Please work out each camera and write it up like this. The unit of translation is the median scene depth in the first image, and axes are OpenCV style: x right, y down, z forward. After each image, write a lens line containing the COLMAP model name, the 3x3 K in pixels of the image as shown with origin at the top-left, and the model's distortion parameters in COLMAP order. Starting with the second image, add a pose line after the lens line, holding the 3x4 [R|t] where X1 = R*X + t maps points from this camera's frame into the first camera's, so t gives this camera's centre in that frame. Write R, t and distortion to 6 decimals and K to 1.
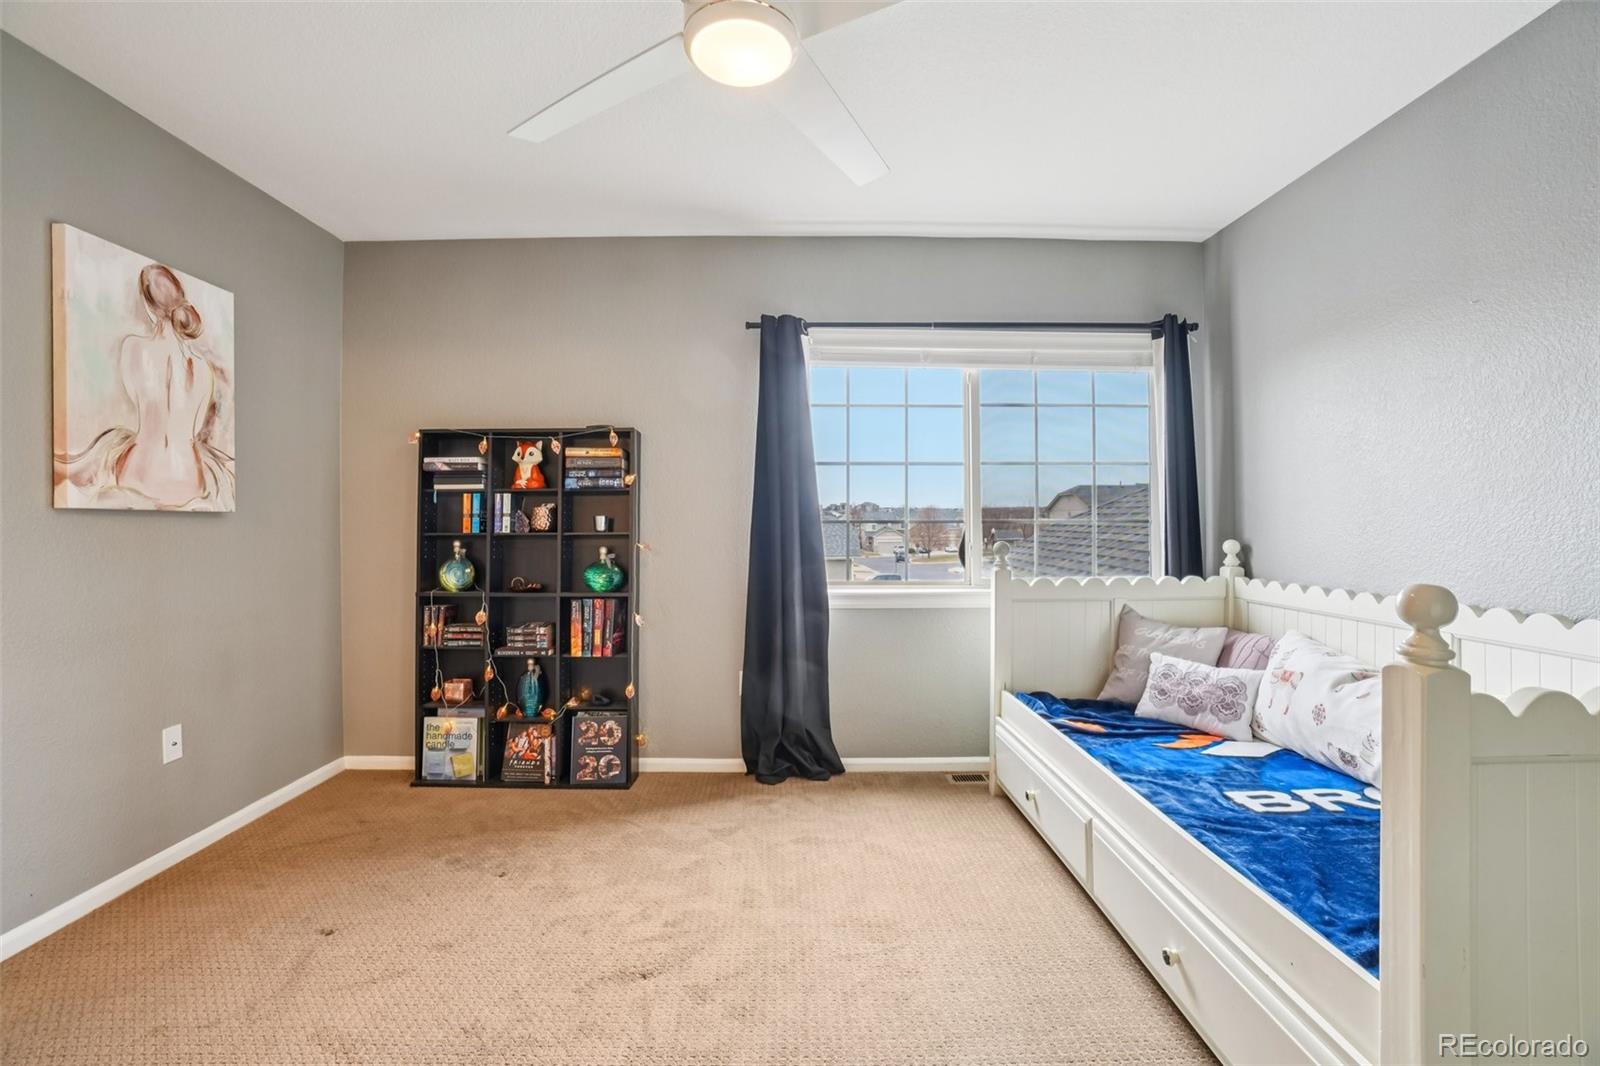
lens RADIAL K [[708.8, 0, 800.4], [0, 708.8, 528.0], [0, 0, 1]] dist [-0.044835, 0.000329]
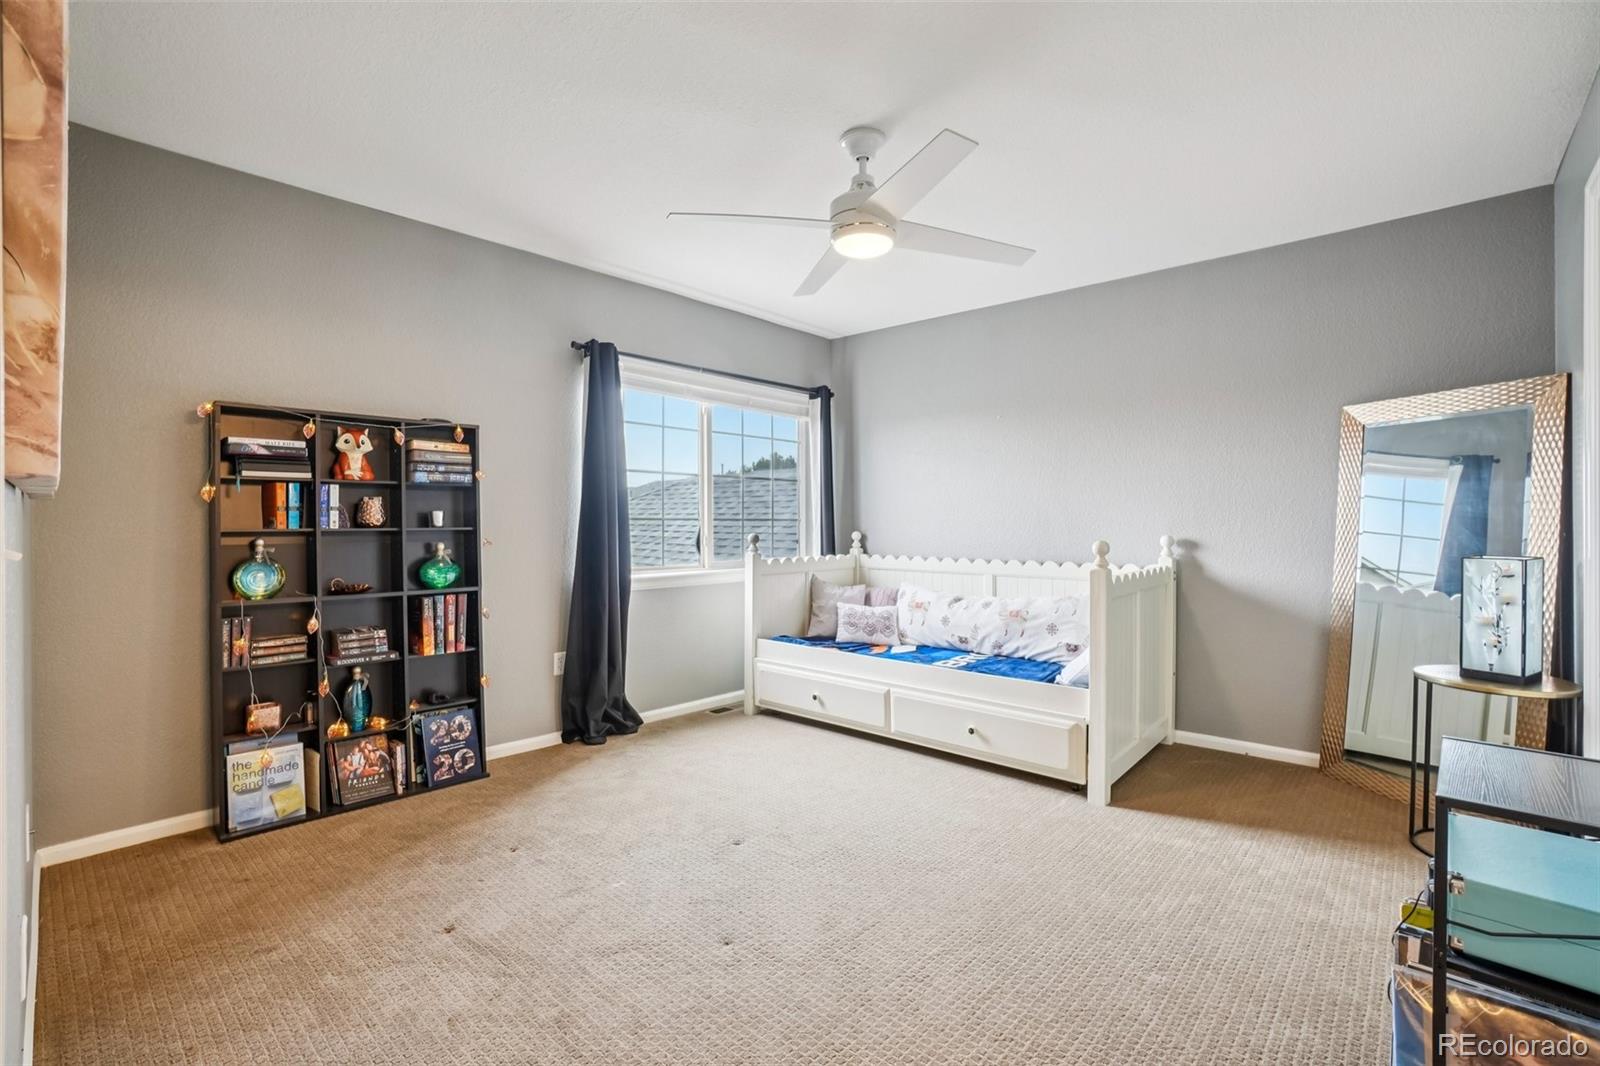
lens RADIAL K [[709.6, 0, 777.1], [0, 709.6, 534.3], [0, 0, 1]] dist [-0.025012, 0.000004]
pose [[0.702119, -0.009017, 0.712002, -0.666074], [0.004782, 0.999957, 0.007948, 0.009762], [-0.712043, -0.002175, 0.702132, -0.026030]]
